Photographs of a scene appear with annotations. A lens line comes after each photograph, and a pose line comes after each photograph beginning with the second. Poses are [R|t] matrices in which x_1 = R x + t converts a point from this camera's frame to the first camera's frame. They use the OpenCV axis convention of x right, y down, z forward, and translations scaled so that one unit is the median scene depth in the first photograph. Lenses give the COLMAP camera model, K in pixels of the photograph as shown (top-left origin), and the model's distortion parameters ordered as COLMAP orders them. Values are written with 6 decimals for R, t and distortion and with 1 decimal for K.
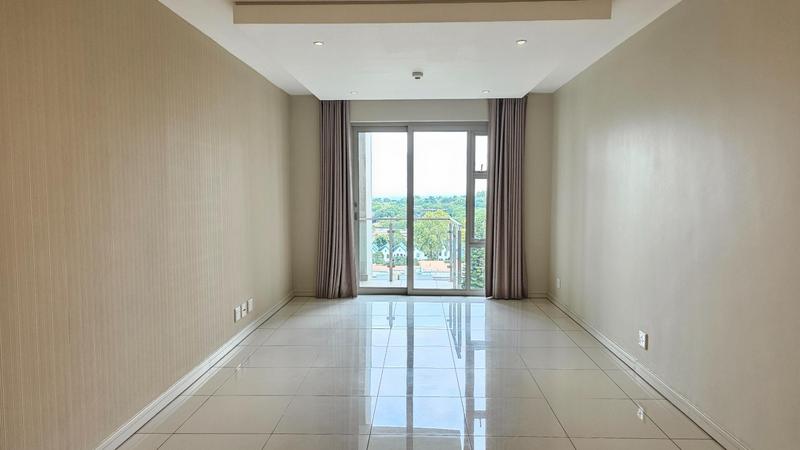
lens RADIAL K [[539.1, 0, 397.2], [0, 539.1, 225.8], [0, 0, 1]] dist [0.090895, -0.072114]
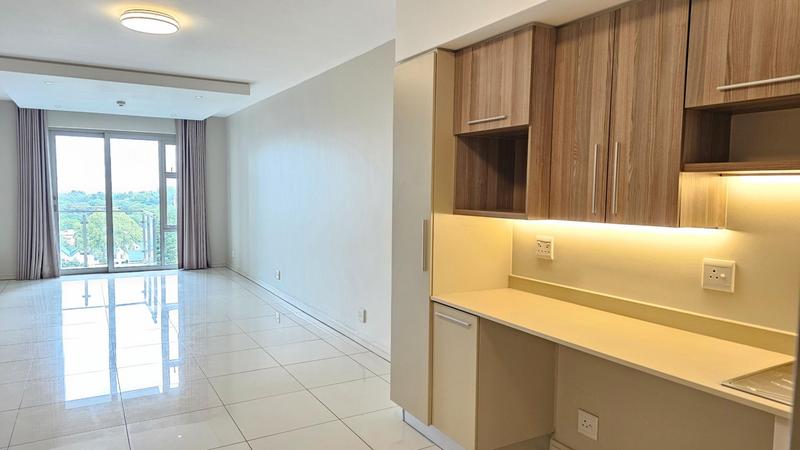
lens RADIAL K [[539.1, 0, 393.0], [0, 539.1, 227.2], [0, 0, 1]] dist [0.090895, -0.072114]
pose [[0.851979, -0.027041, 0.522878, -0.080112], [0.023189, 0.999634, 0.013913, 0.023694], [-0.523063, 0.000272, 0.852294, -0.391050]]
